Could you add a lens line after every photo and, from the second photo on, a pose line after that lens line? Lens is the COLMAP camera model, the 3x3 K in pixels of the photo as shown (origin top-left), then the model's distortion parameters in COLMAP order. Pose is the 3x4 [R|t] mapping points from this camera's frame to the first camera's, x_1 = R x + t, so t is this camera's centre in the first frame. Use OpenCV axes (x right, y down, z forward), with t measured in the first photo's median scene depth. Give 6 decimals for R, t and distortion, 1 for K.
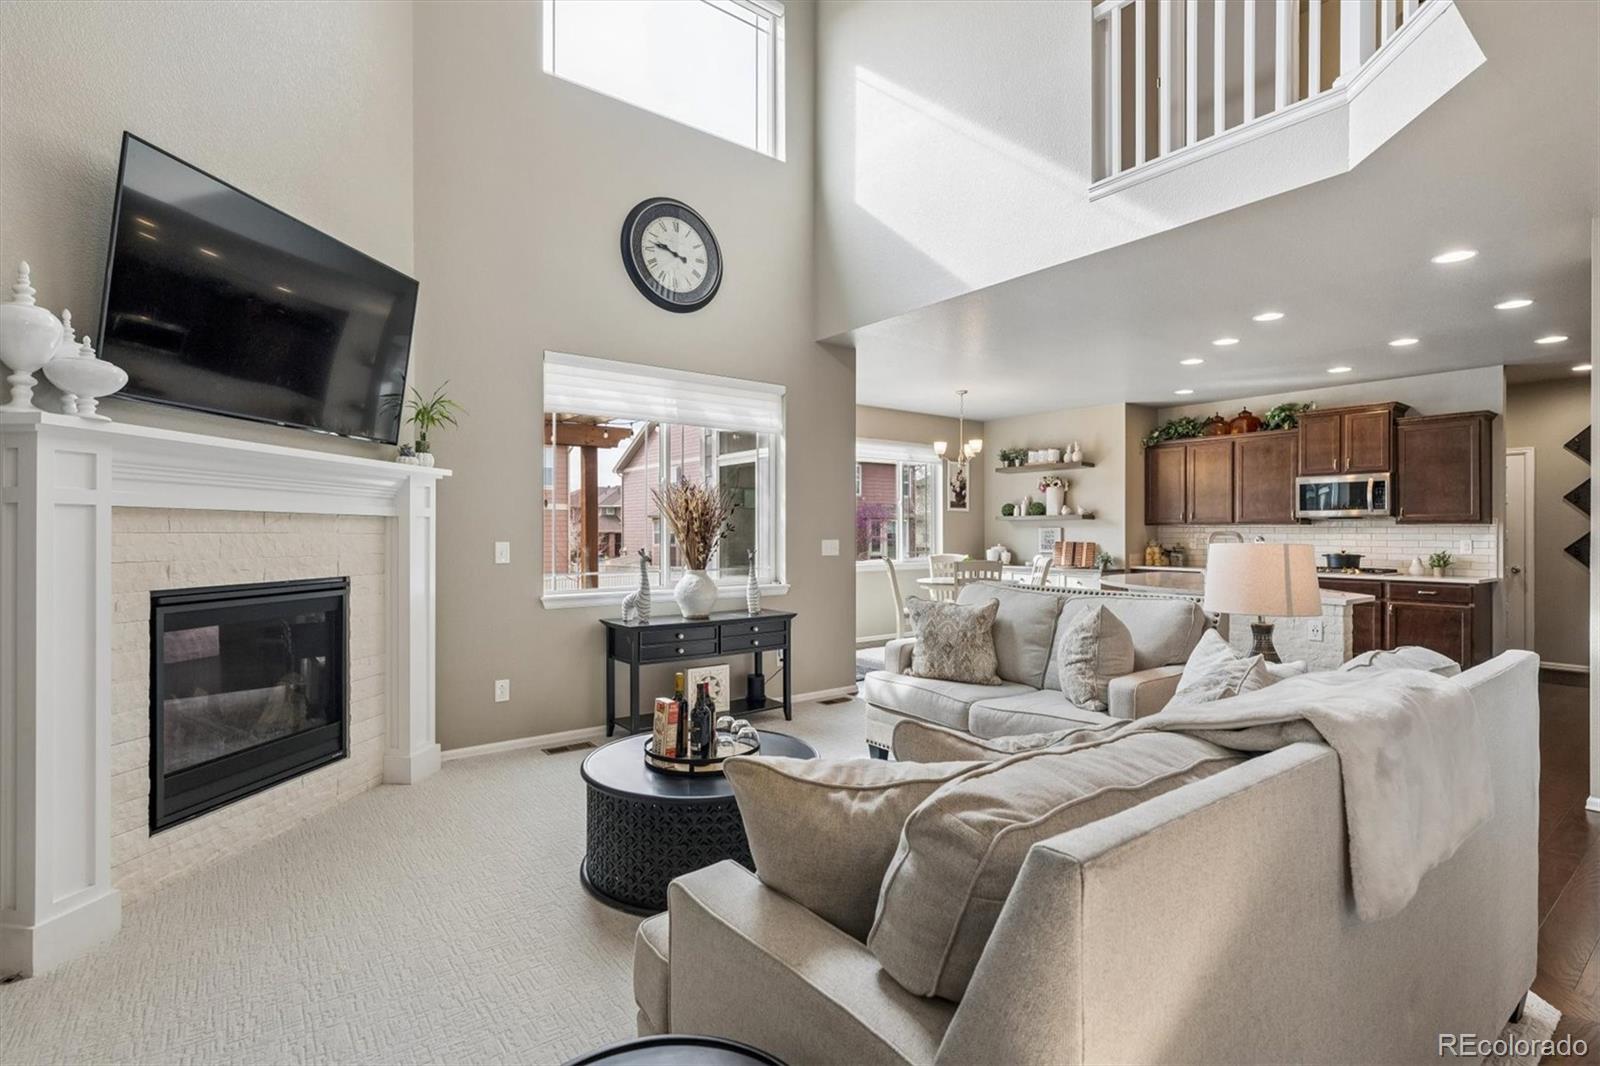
lens RADIAL K [[736.9, 0, 802.8], [0, 736.9, 529.4], [0, 0, 1]] dist [-0.005535, 0.000700]
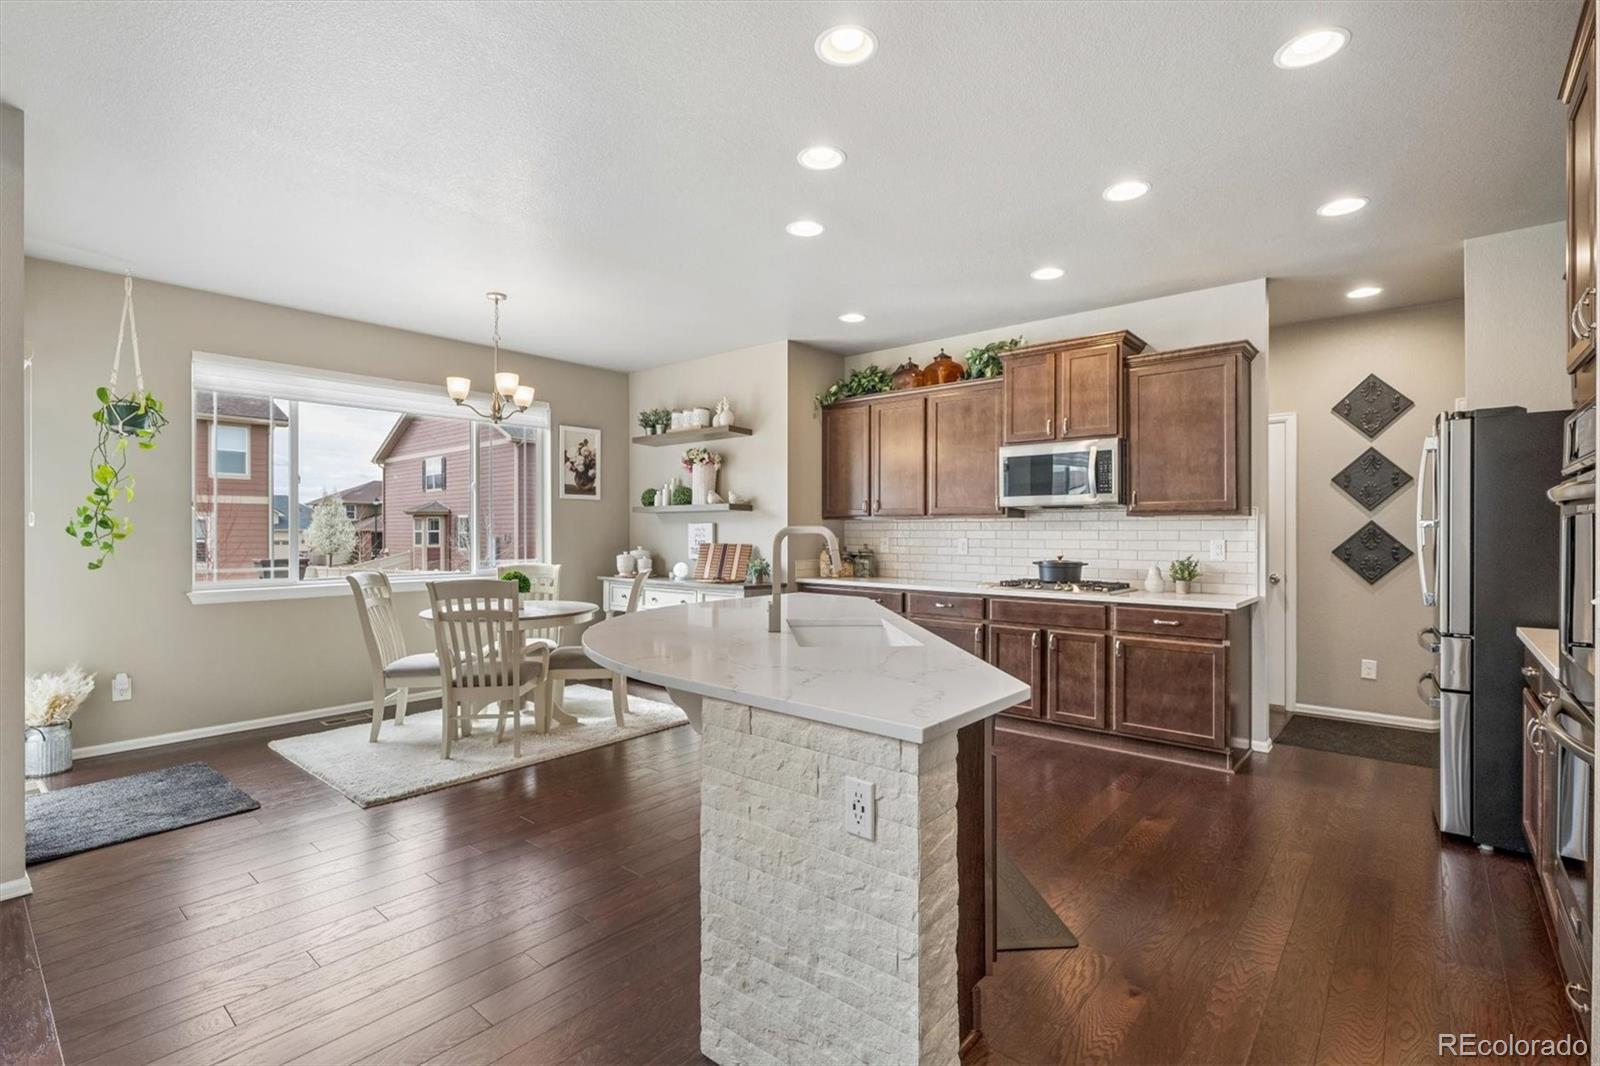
lens RADIAL K [[736.9, 0, 787.6], [0, 736.9, 528.5], [0, 0, 1]] dist [-0.005535, 0.000700]
pose [[0.978377, -0.002131, 0.206816, 0.349801], [0.001810, 0.999997, 0.001744, 0.002314], [-0.206819, -0.001332, 0.978378, 0.390003]]
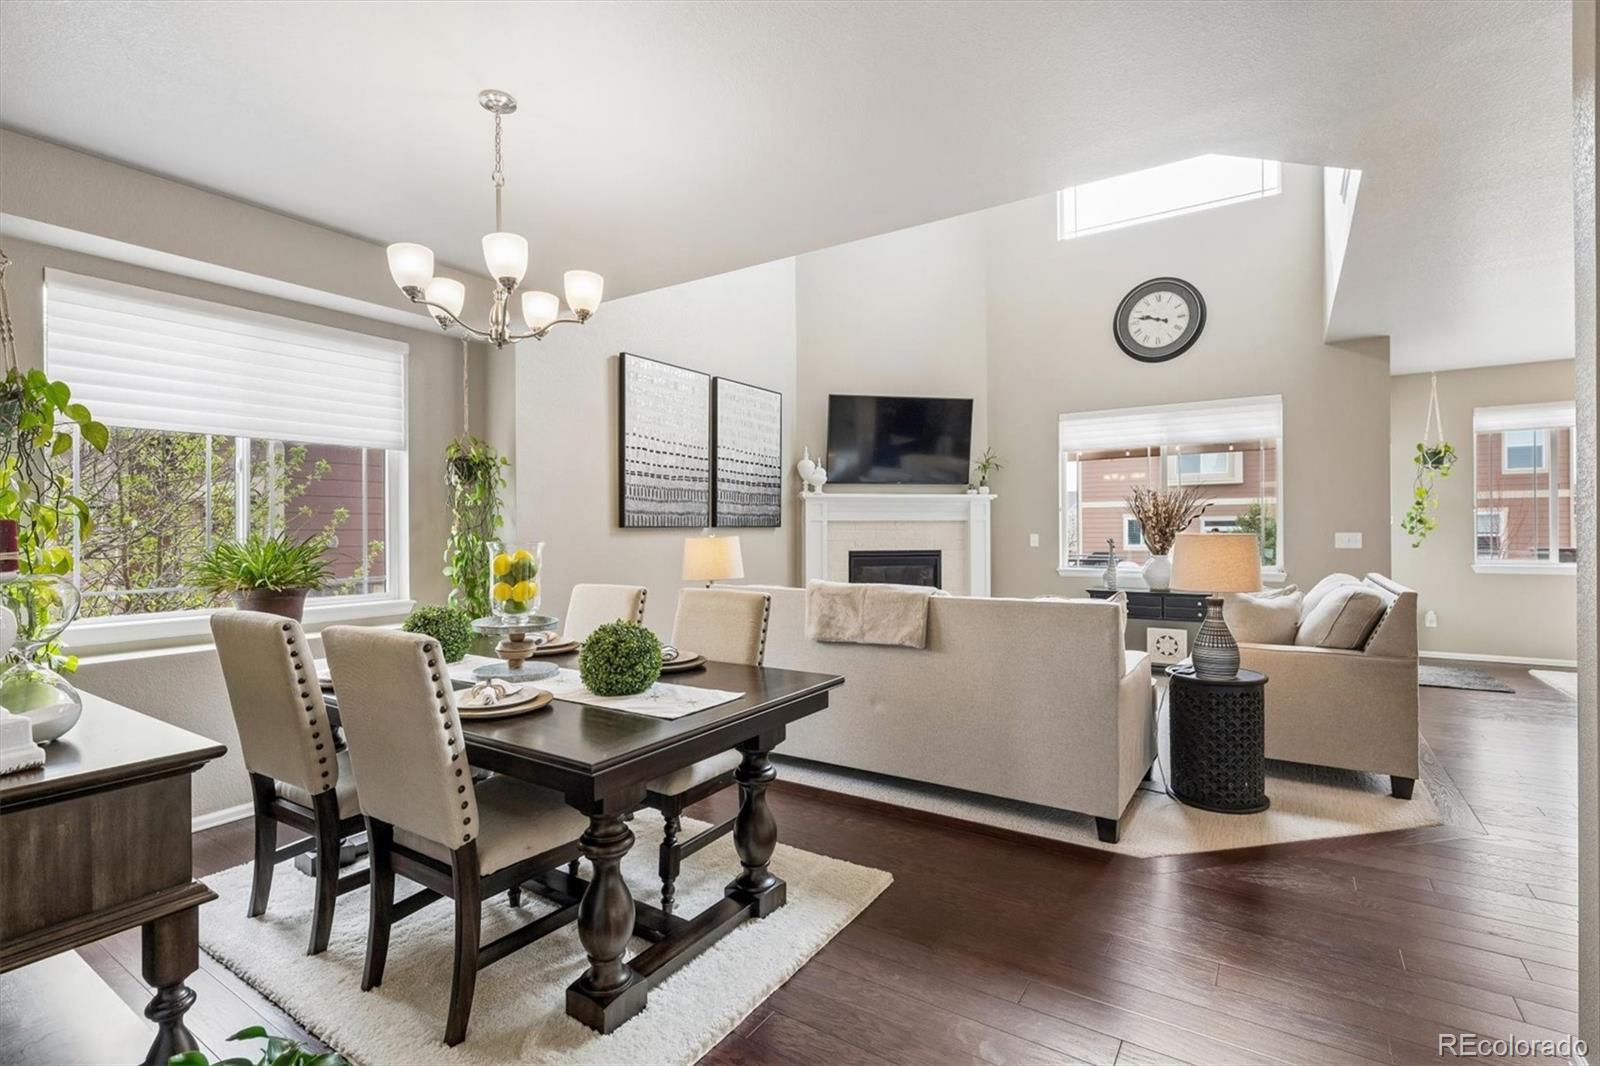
lens RADIAL K [[736.9, 0, 802.7], [0, 736.9, 531.6], [0, 0, 1]] dist [-0.005535, 0.000700]
pose [[0.338656, -0.001142, -0.940910, 0.586518], [0.010710, 0.999939, 0.002641, 0.000761], [0.940849, -0.010972, 0.338648, -0.042300]]
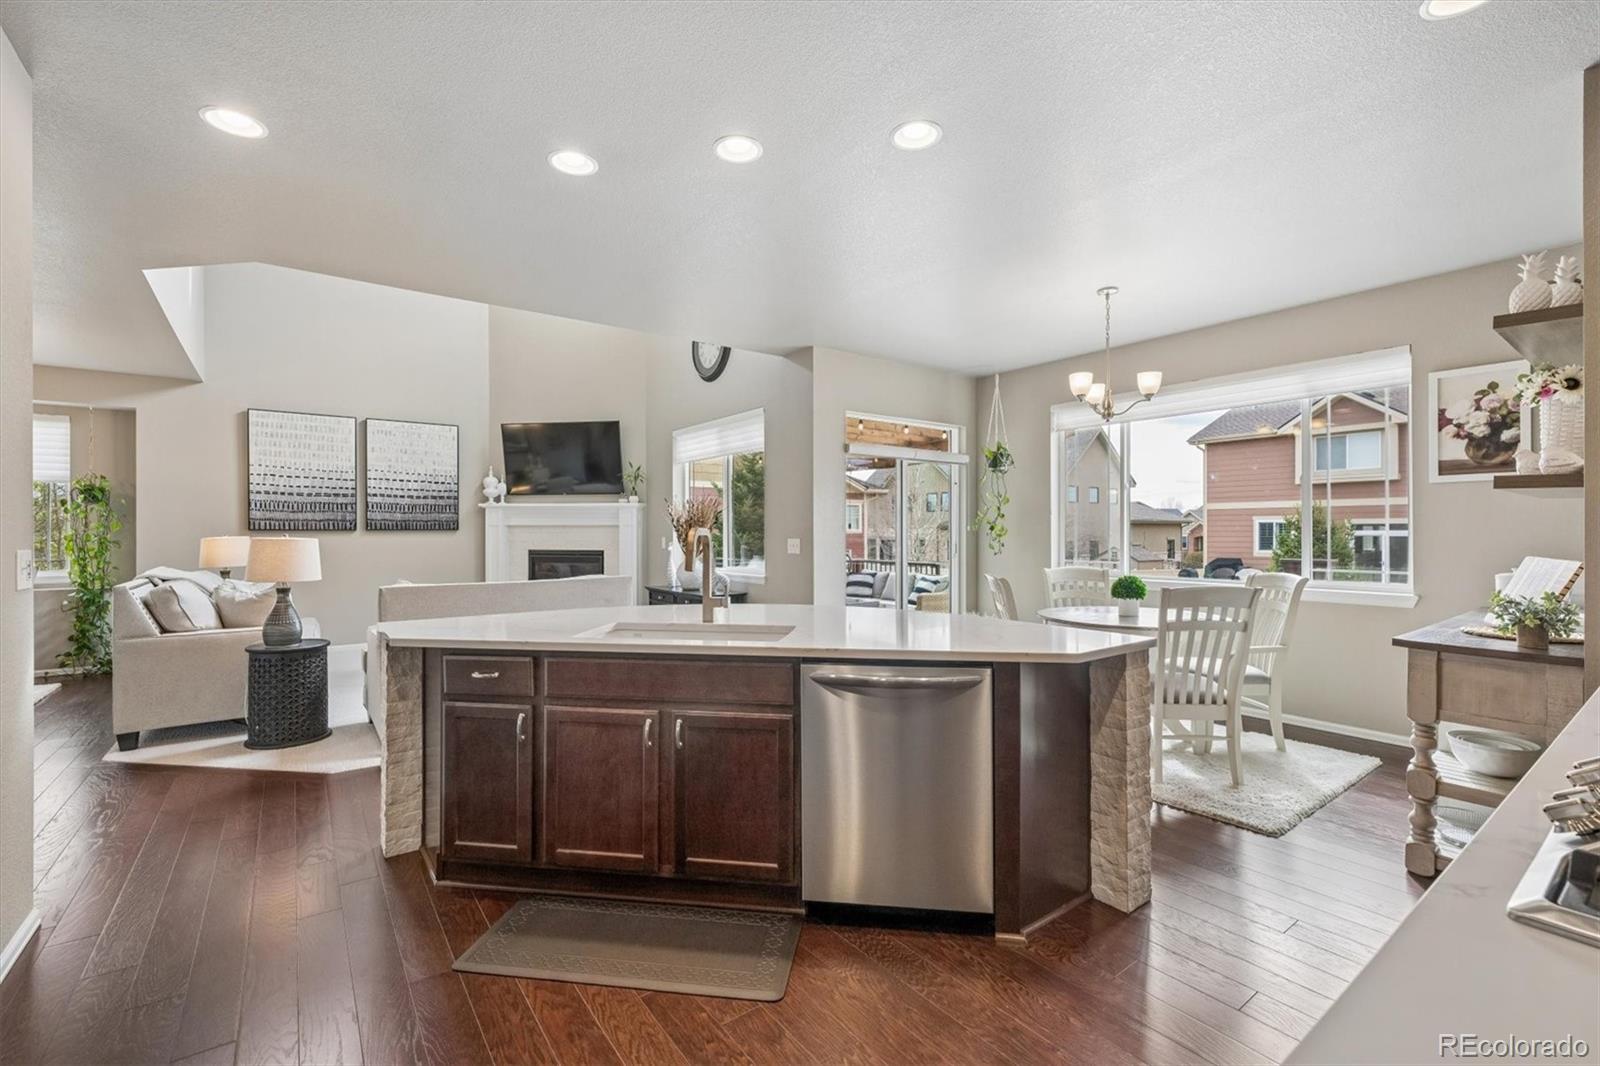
lens RADIAL K [[736.9, 0, 838.3], [0, 736.9, 529.6], [0, 0, 1]] dist [-0.005535, 0.000700]
pose [[-0.012063, -0.003691, -0.999920, 0.869101], [0.005276, 0.999979, -0.003755, 0.003815], [0.999913, -0.005320, -0.012044, 0.859266]]
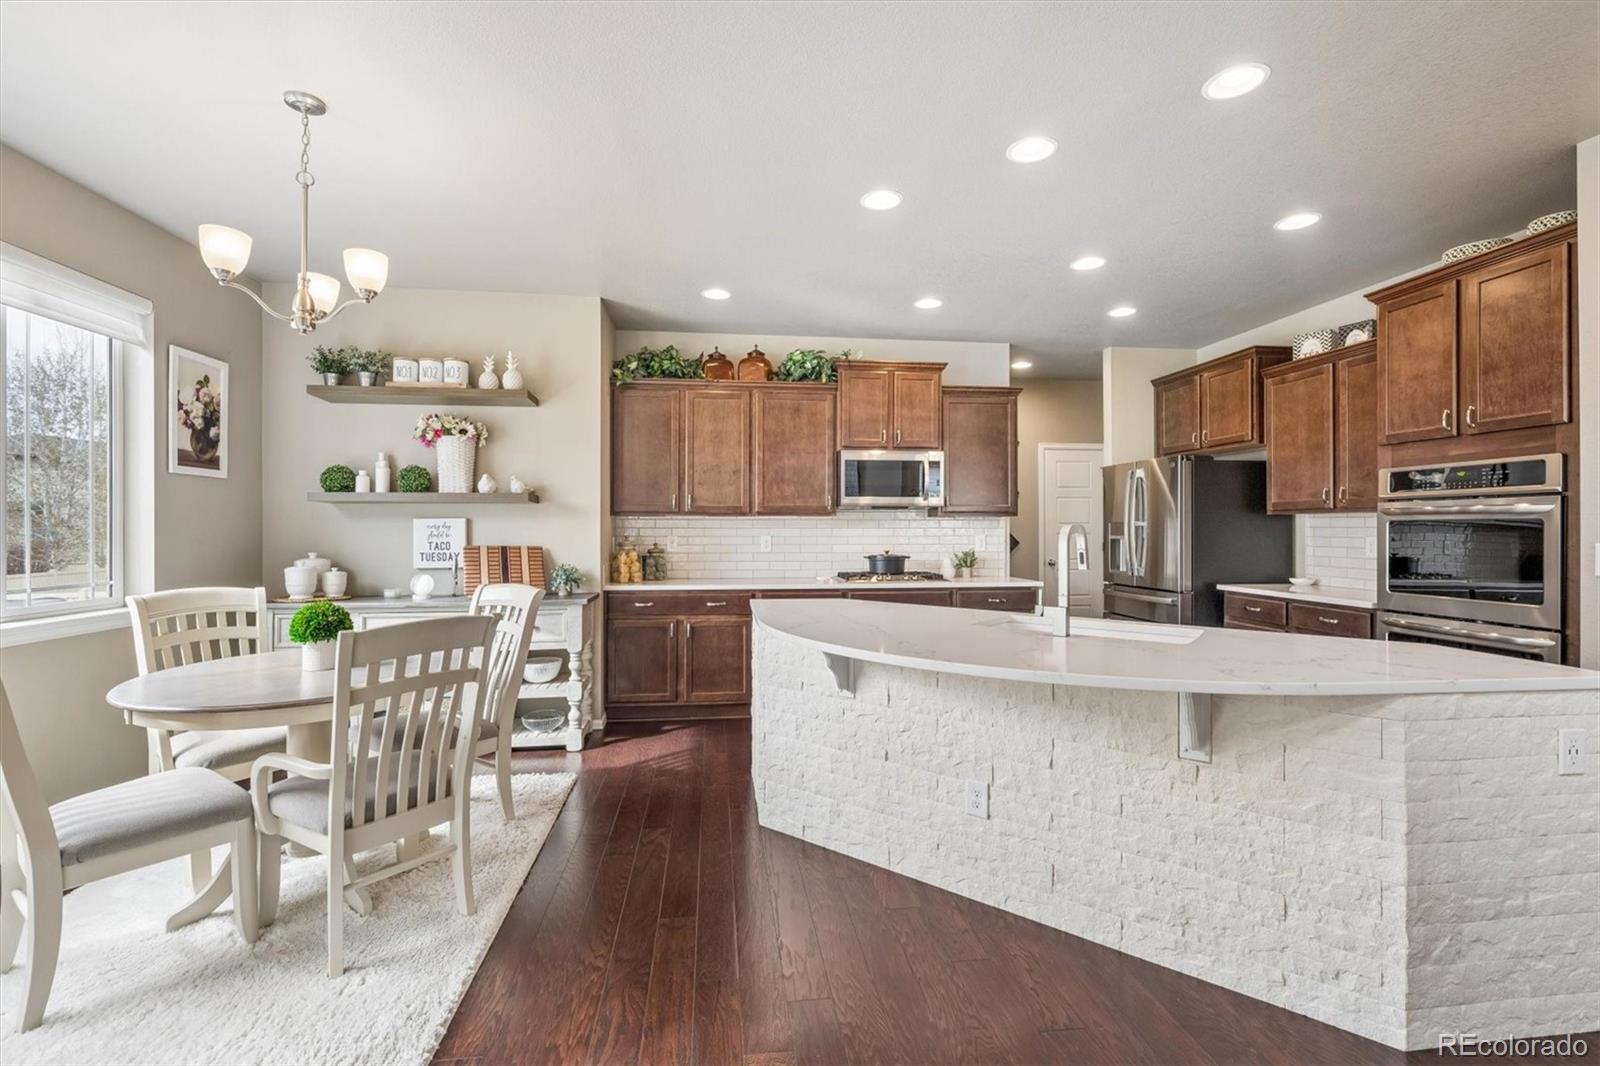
lens RADIAL K [[693.3, 0, 808.3], [0, 693.3, 531.9], [0, 0, 1]] dist [-0.008382, 0.002123]
pose [[0.500328, -0.008360, 0.865796, 0.067141], [-0.001367, 0.999945, 0.010445, 0.002328], [-0.865835, -0.006409, 0.500288, 0.703402]]
